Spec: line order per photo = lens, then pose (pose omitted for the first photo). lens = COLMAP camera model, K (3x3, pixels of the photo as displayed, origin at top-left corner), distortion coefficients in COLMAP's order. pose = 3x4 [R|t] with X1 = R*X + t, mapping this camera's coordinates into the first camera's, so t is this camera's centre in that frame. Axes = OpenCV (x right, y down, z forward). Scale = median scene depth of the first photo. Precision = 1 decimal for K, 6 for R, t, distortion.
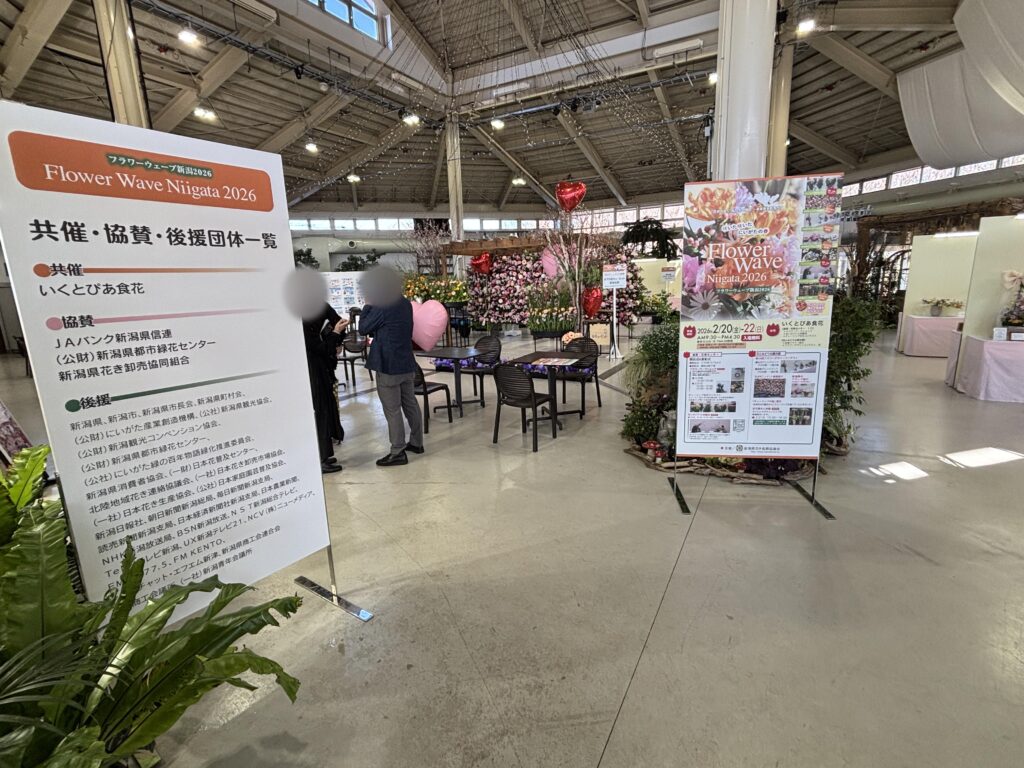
lens RADIAL K [[475.9, 0, 511.9], [0, 475.9, 382.9], [0, 0, 1]] dist [0.000223, -0.000008]
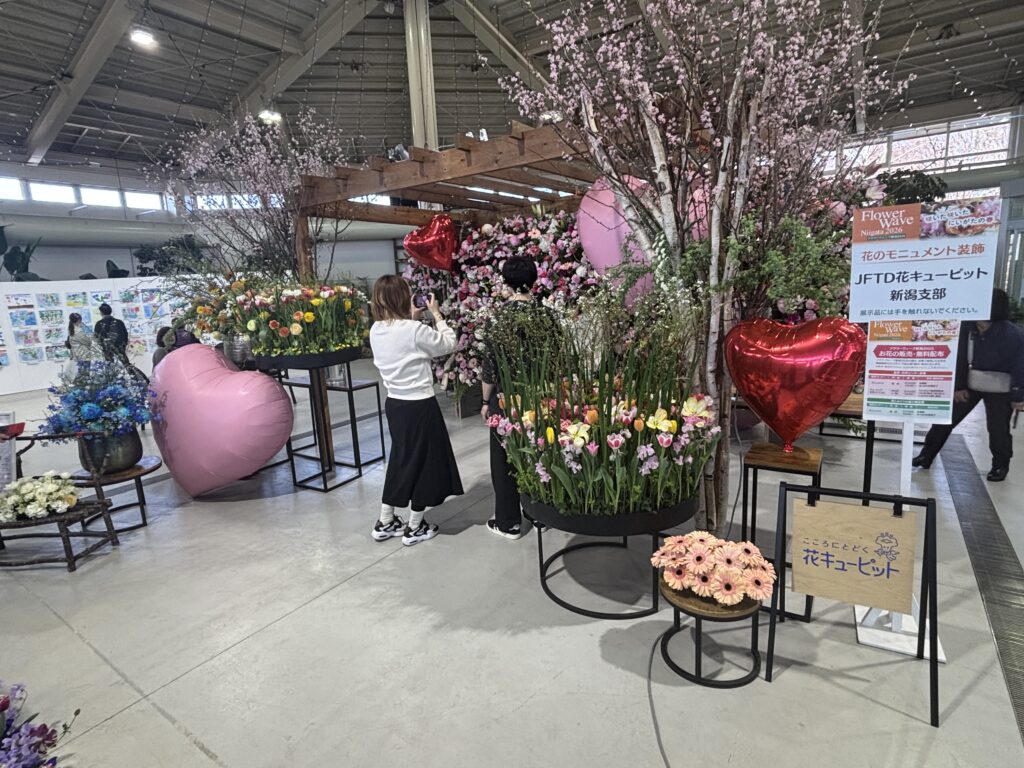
lens RADIAL K [[550.6, 0, 513.0], [0, 550.6, 384.8], [0, 0, 1]] dist [-0.001541, -0.000081]
pose [[0.996372, -0.000181, -0.085109, 0.046130], [-0.001798, 0.999730, -0.023178, -0.119294], [0.085090, 0.023247, 0.996102, 0.539132]]
